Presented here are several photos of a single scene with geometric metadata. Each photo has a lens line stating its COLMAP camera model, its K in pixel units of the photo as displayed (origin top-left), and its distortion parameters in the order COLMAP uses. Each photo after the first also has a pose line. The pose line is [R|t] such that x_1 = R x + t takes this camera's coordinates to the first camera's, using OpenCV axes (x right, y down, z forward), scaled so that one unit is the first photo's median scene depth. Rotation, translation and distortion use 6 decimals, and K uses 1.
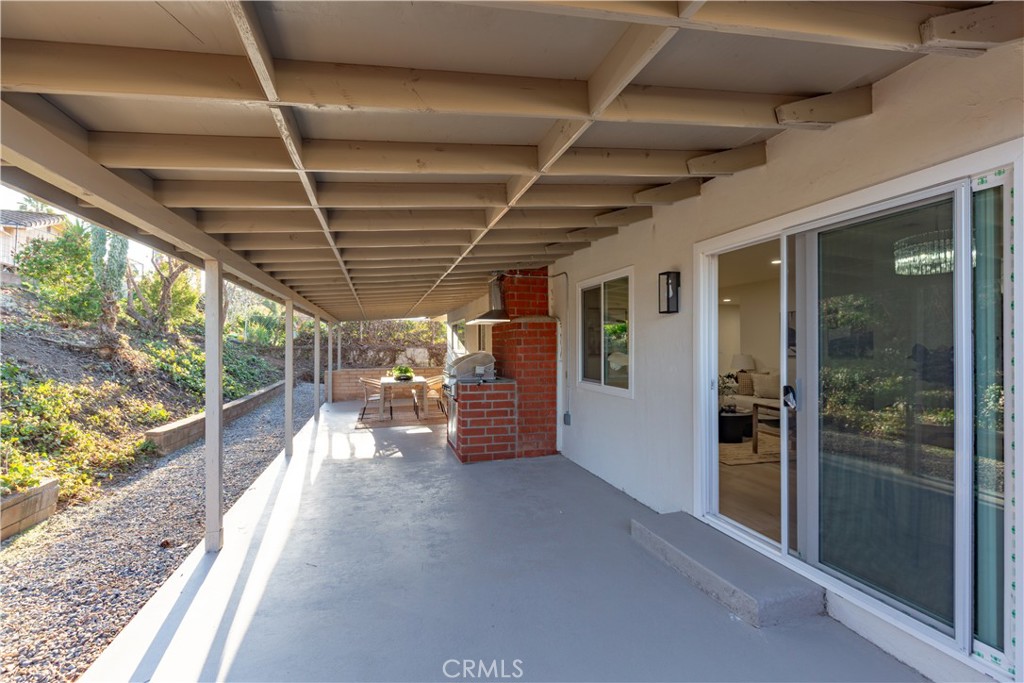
lens RADIAL K [[457.5, 0, 505.5], [0, 457.5, 342.7], [0, 0, 1]] dist [0.004039, -0.001353]
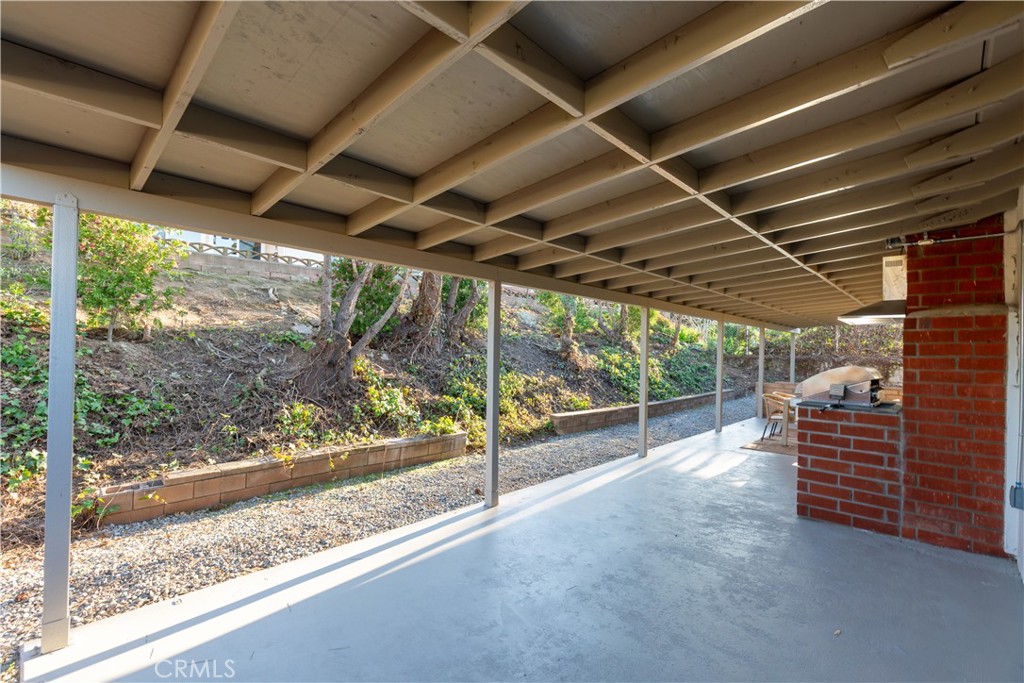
lens RADIAL K [[457.5, 0, 508.3], [0, 457.5, 342.7], [0, 0, 1]] dist [0.004039, -0.001353]
pose [[0.509152, -0.002009, -0.860674, 0.292460], [-0.017143, 0.999775, -0.012475, 0.006021], [0.860506, 0.021106, 0.509003, 0.224470]]
